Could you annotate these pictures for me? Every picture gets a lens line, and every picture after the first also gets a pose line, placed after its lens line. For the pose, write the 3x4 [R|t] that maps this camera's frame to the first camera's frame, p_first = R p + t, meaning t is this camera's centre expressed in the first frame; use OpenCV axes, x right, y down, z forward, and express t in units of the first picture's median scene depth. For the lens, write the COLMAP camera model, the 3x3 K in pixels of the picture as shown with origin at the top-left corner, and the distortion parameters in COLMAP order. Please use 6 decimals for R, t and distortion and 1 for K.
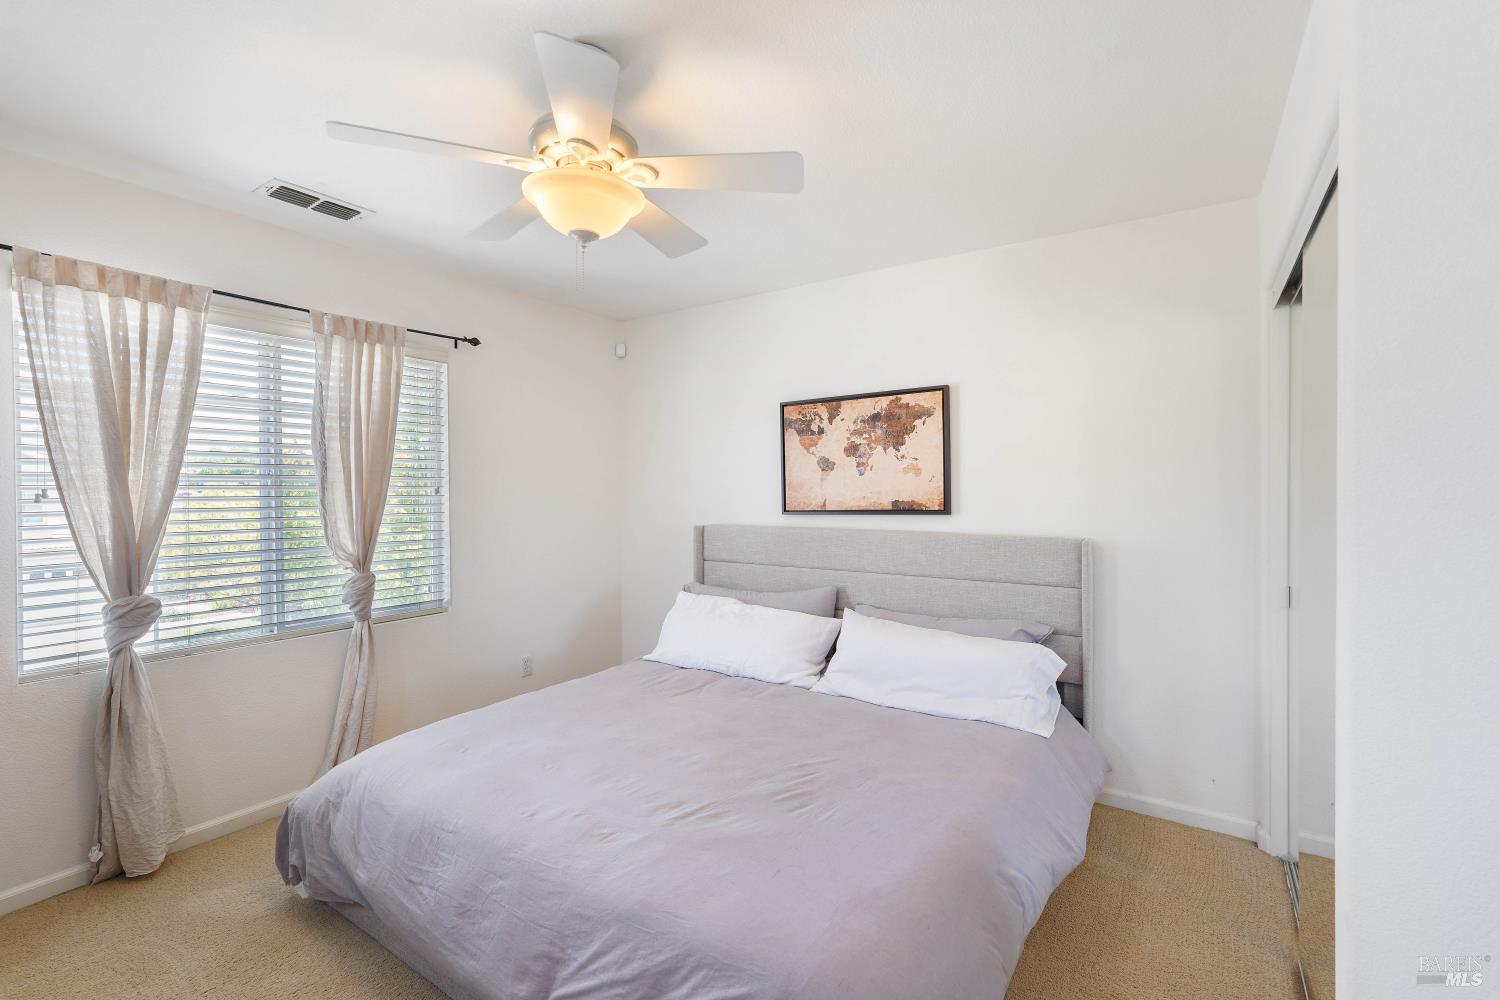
lens RADIAL K [[663.0, 0, 741.5], [0, 663.0, 484.7], [0, 0, 1]] dist [0.000789, 0.000121]
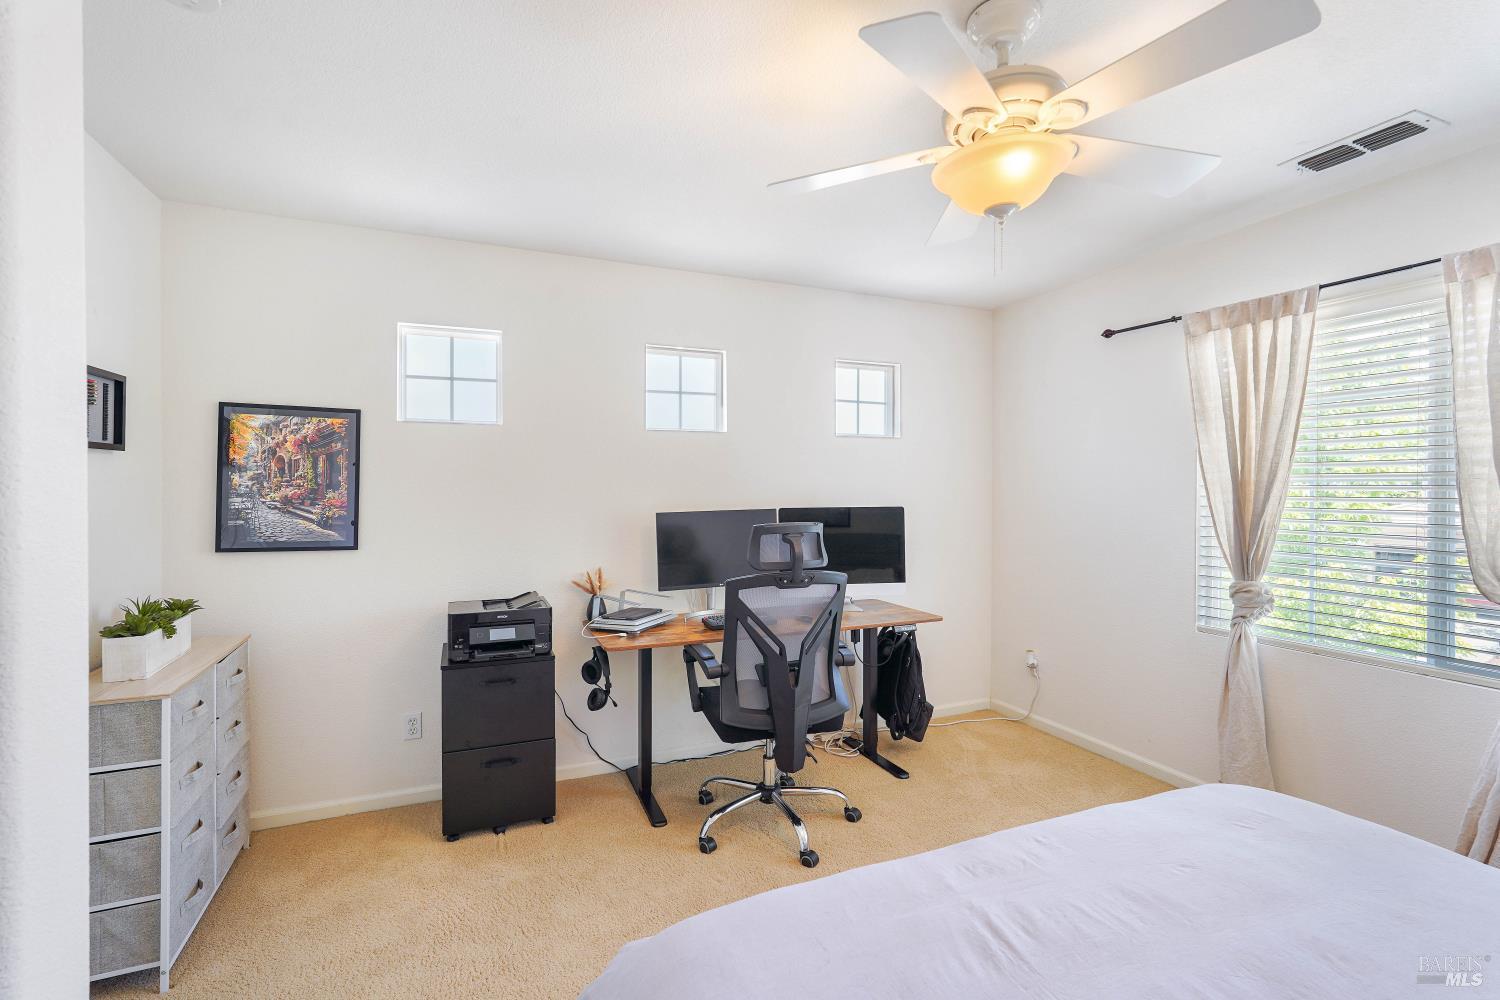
lens RADIAL K [[663.0, 0, 741.5], [0, 663.0, 484.7], [0, 0, 1]] dist [0.000789, 0.000121]
pose [[-0.542060, -0.000371, -0.840340, 0.513312], [0.002014, 0.999996, -0.001740, 0.000005], [0.840337, -0.002636, -0.542058, 0.858342]]
